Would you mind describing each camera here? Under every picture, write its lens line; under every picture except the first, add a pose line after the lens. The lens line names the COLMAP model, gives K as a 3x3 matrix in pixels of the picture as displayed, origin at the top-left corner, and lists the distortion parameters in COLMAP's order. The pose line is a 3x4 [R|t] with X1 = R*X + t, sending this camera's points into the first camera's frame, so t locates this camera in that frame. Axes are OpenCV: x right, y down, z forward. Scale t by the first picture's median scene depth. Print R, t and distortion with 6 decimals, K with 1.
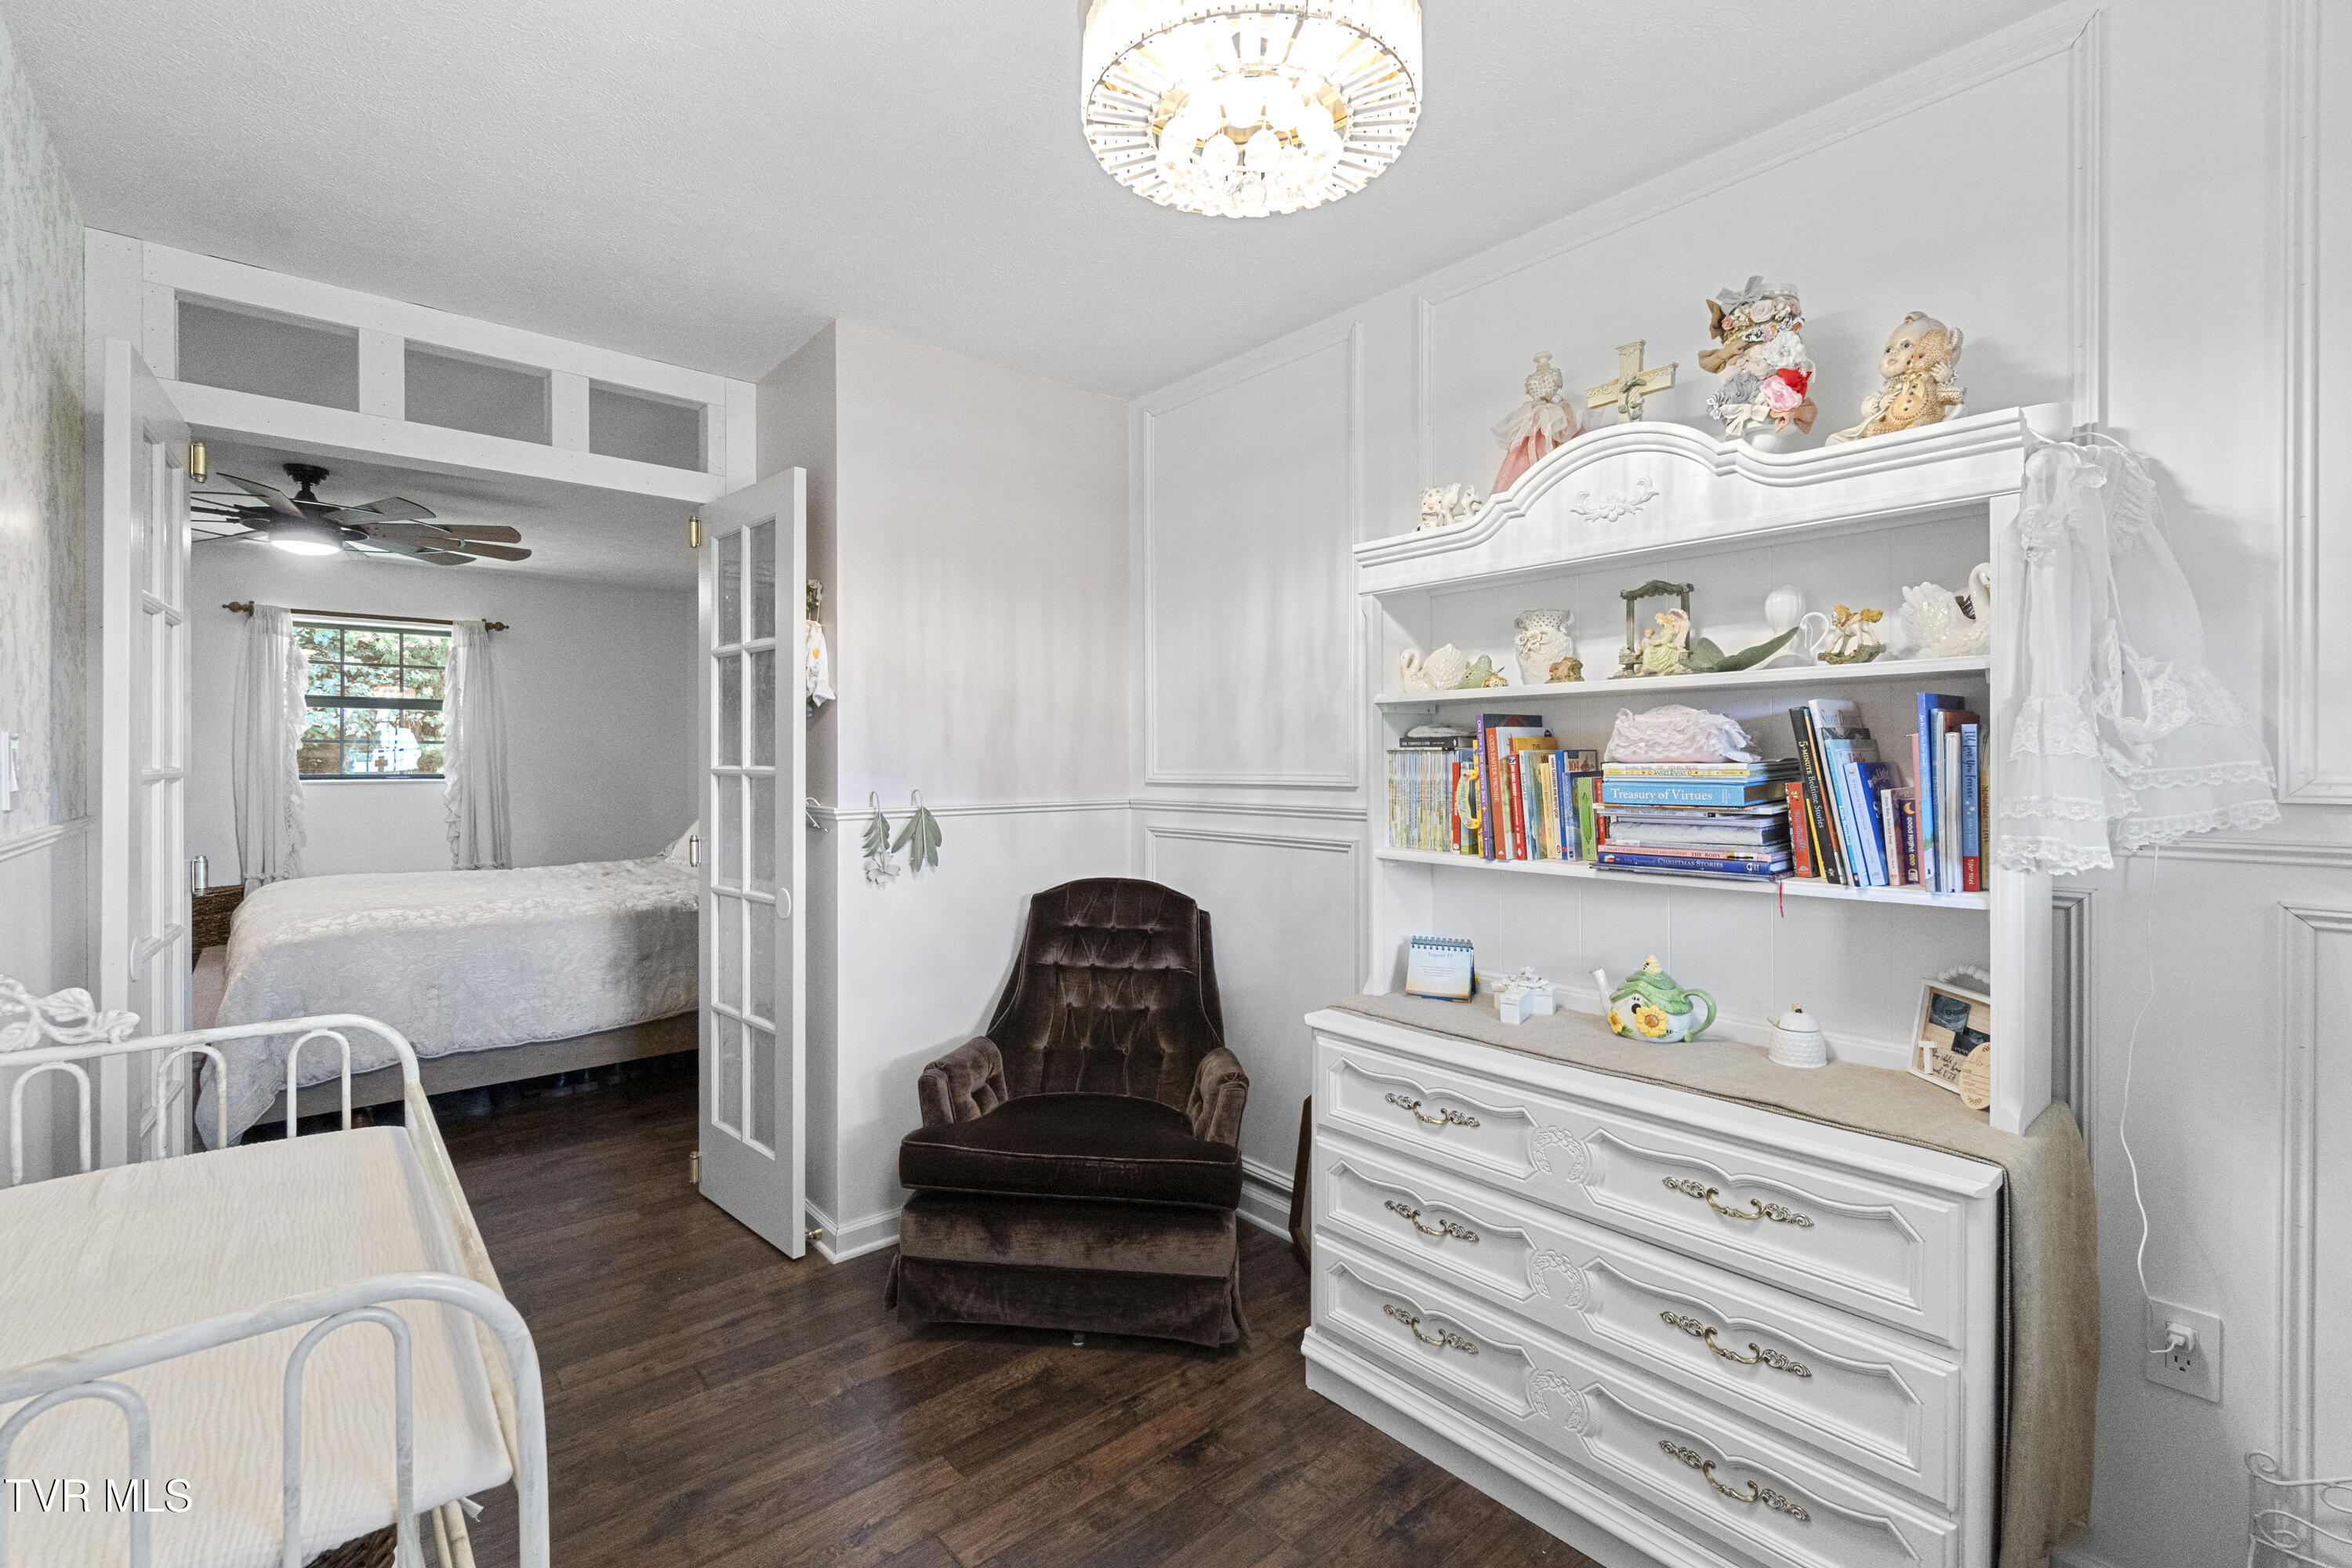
lens RADIAL K [[1032.4, 0, 1181.1], [0, 1032.4, 767.6], [0, 0, 1]] dist [-0.005857, 0.002082]
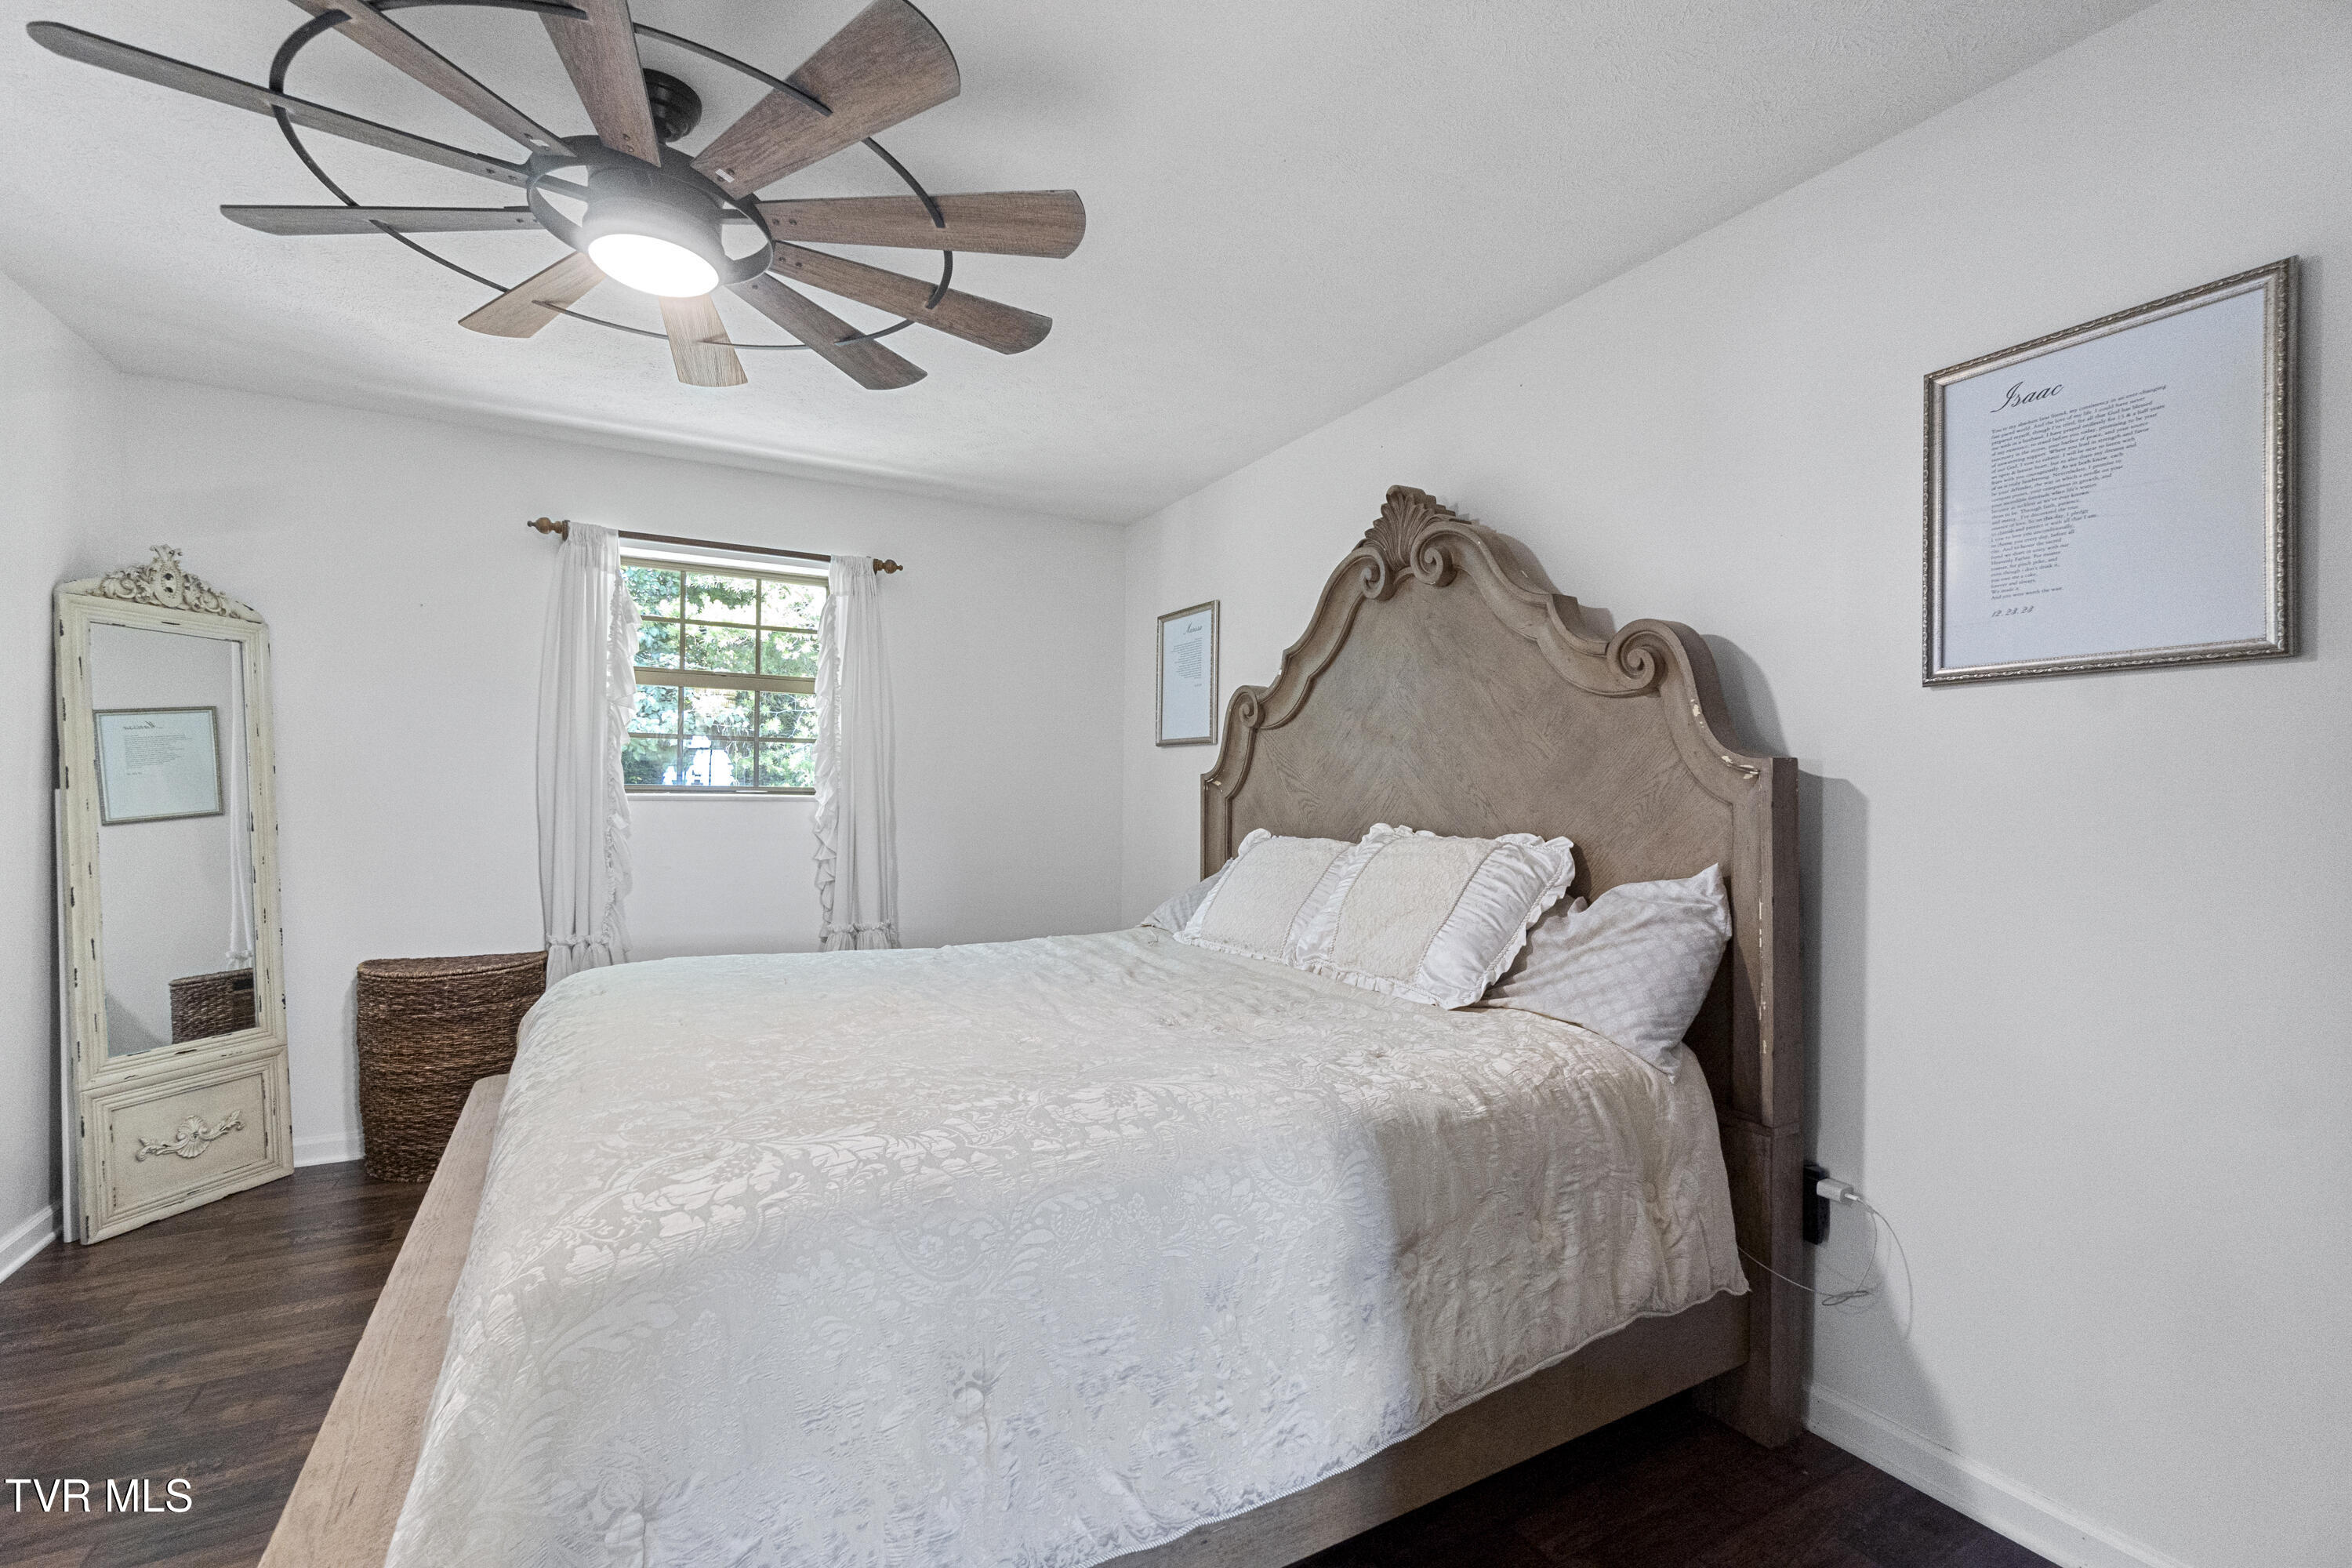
lens RADIAL K [[1032.4, 0, 1187.3], [0, 1032.4, 786.6], [0, 0, 1]] dist [-0.005857, 0.002082]
pose [[0.979345, 0.008601, -0.202012, -0.600132], [-0.011517, 0.999846, -0.013261, 0.020280], [0.201867, 0.015314, 0.979293, 0.690105]]
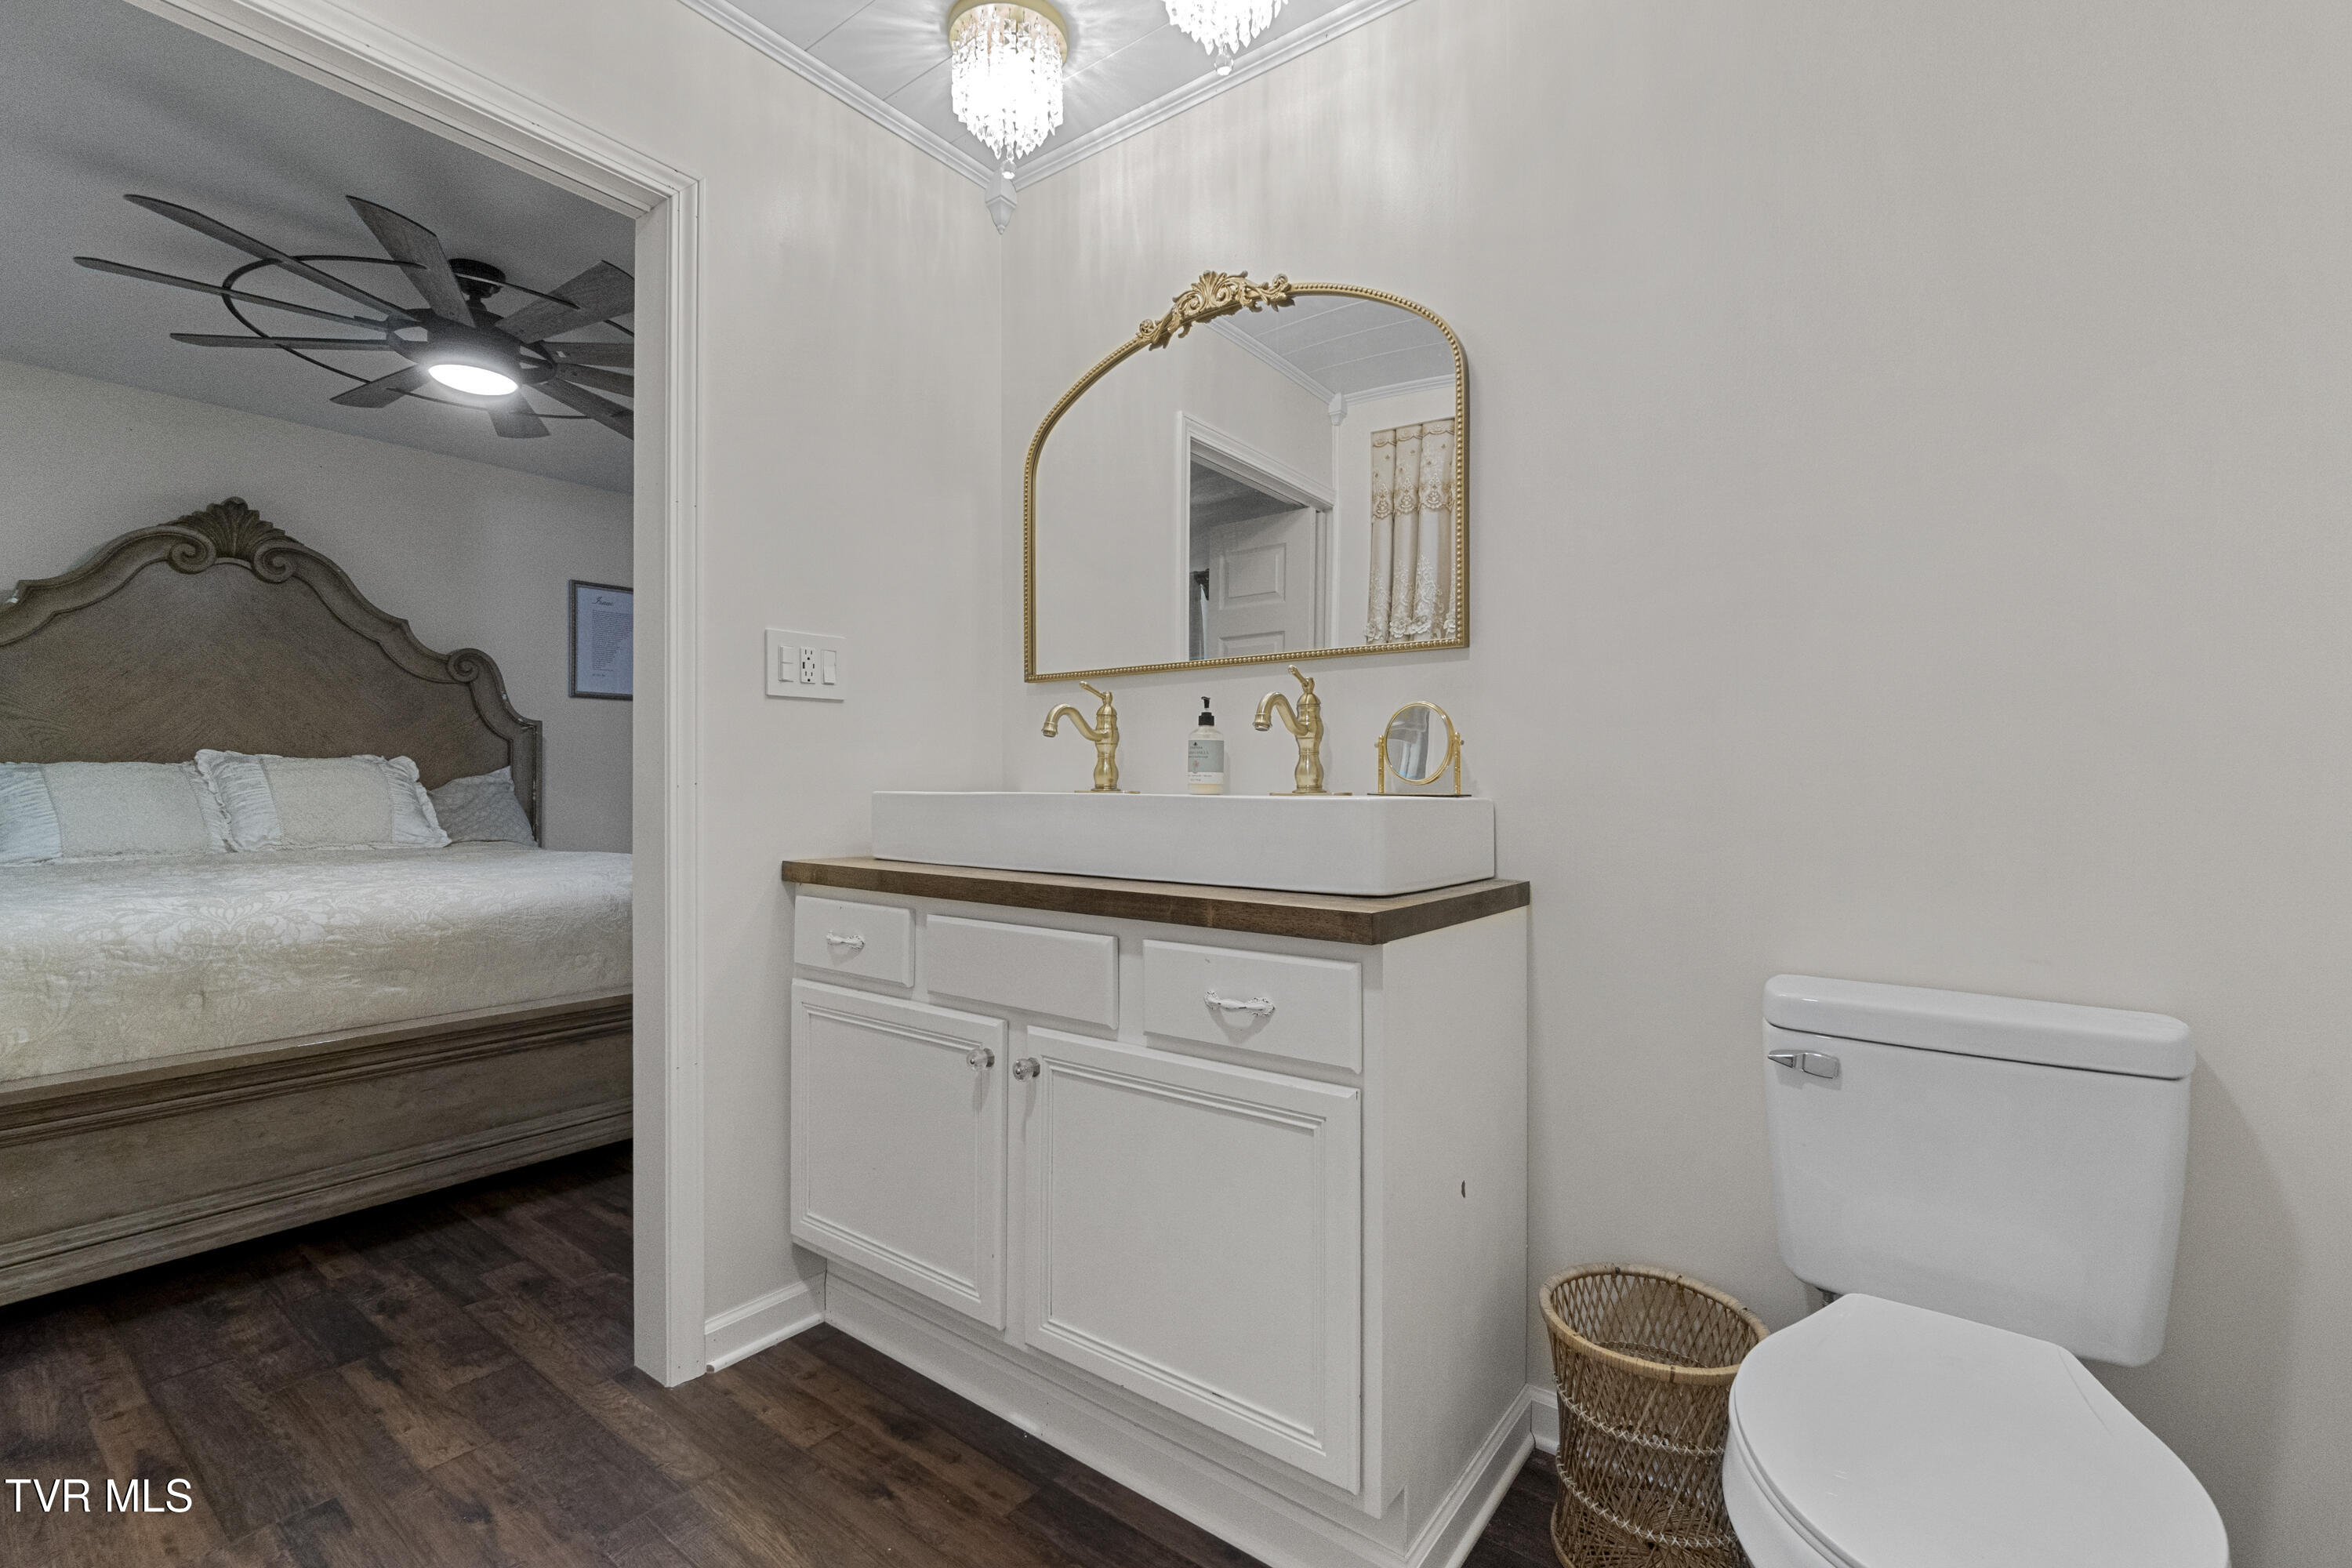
lens RADIAL K [[1032.4, 0, 1162.8], [0, 1032.4, 775.1], [0, 0, 1]] dist [-0.005857, 0.002082]
pose [[-0.206195, 0.003159, 0.978506, -1.855669], [-0.001561, 0.999992, -0.003557, 0.066310], [-0.978510, -0.002261, -0.206189, 0.779578]]
